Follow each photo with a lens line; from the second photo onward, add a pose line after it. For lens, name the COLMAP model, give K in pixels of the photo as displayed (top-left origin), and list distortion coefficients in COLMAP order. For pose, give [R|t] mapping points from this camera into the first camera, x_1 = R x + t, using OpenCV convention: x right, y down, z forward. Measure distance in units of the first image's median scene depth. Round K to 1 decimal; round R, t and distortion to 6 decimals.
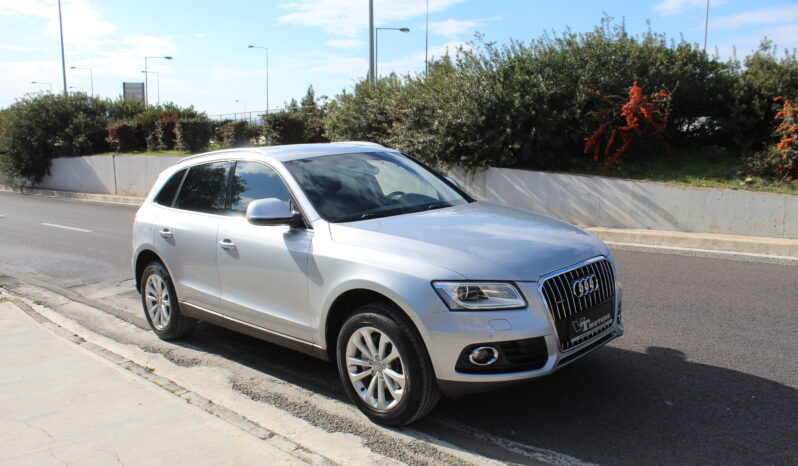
lens RADIAL K [[667.3, 0, 399.0], [0, 667.3, 233.0], [0, 0, 1]] dist [-0.162525, 0.138559]
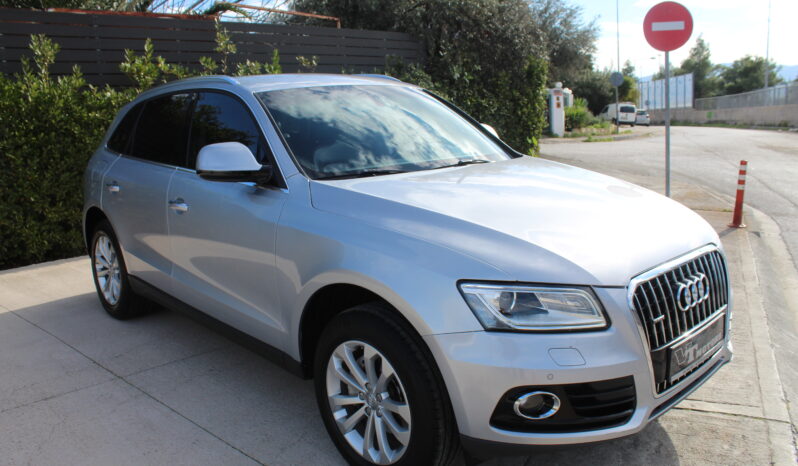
lens RADIAL K [[667.3, 0, 399.0], [0, 667.3, 233.0], [0, 0, 1]] dist [-0.162525, 0.138559]
pose [[0.999158, 0.032026, -0.025636, 0.008636], [-0.030430, 0.997712, 0.060366, -0.007582], [0.027511, -0.059535, 0.997847, 0.362600]]
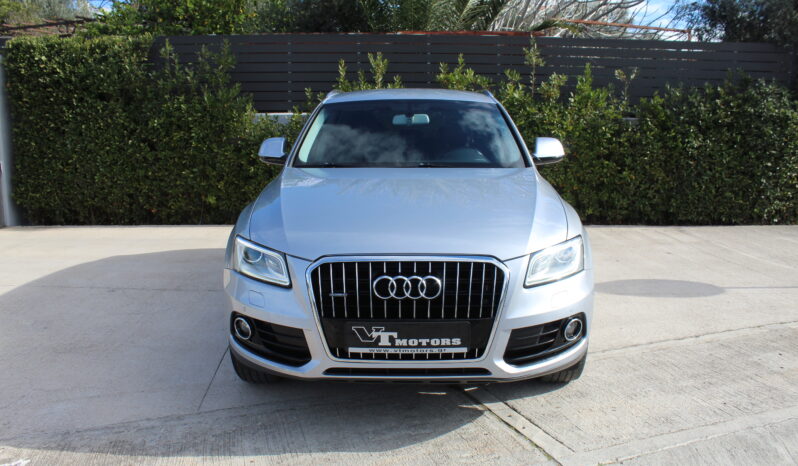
lens RADIAL K [[664.6, 0, 399.0], [0, 664.6, 233.0], [0, 0, 1]] dist [-0.169132, 0.148672]
pose [[0.695025, 0.182065, -0.695552, 0.776216], [-0.140282, 0.983154, 0.117171, -0.060732], [0.705168, 0.016136, 0.708857, 0.490789]]
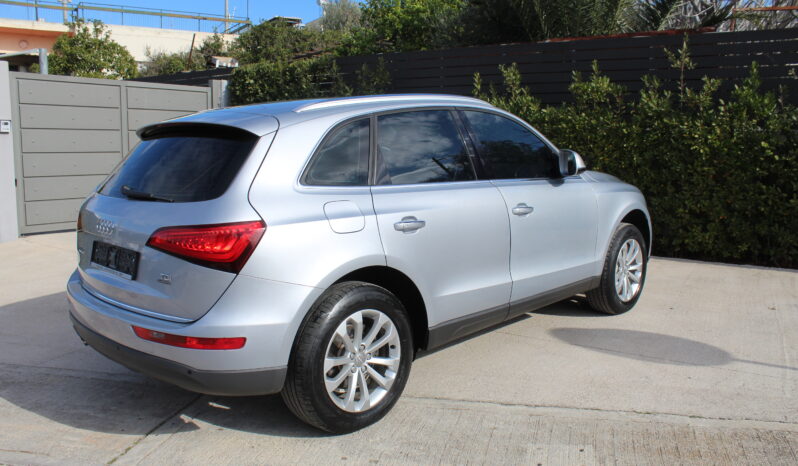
lens RADIAL K [[667.3, 0, 399.0], [0, 667.3, 233.0], [0, 0, 1]] dist [-0.162525, 0.138559]
pose [[0.198527, 0.204849, -0.958449, 1.168005], [-0.136716, 0.974141, 0.179885, -0.195150], [0.970513, 0.095324, 0.221400, 1.269281]]
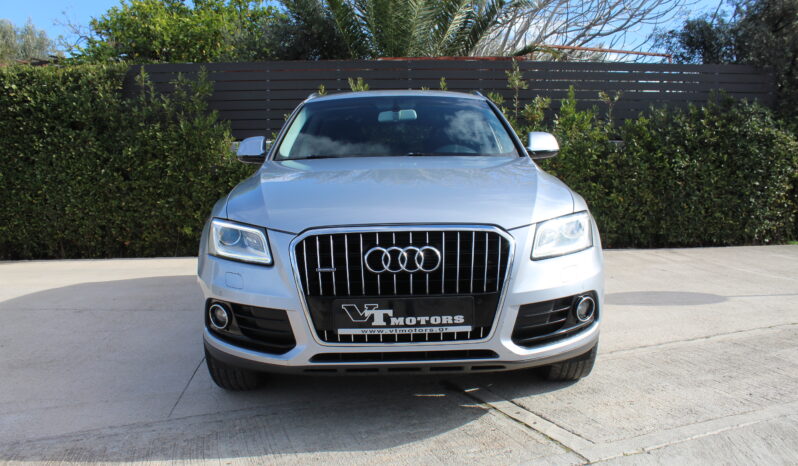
lens RADIAL K [[667.3, 0, 399.0], [0, 667.3, 233.0], [0, 0, 1]] dist [-0.162525, 0.138559]
pose [[0.718953, 0.113035, -0.685806, 0.731675], [-0.123747, 0.991740, 0.033731, 0.034402], [0.683954, 0.060616, 0.727002, 0.532749]]
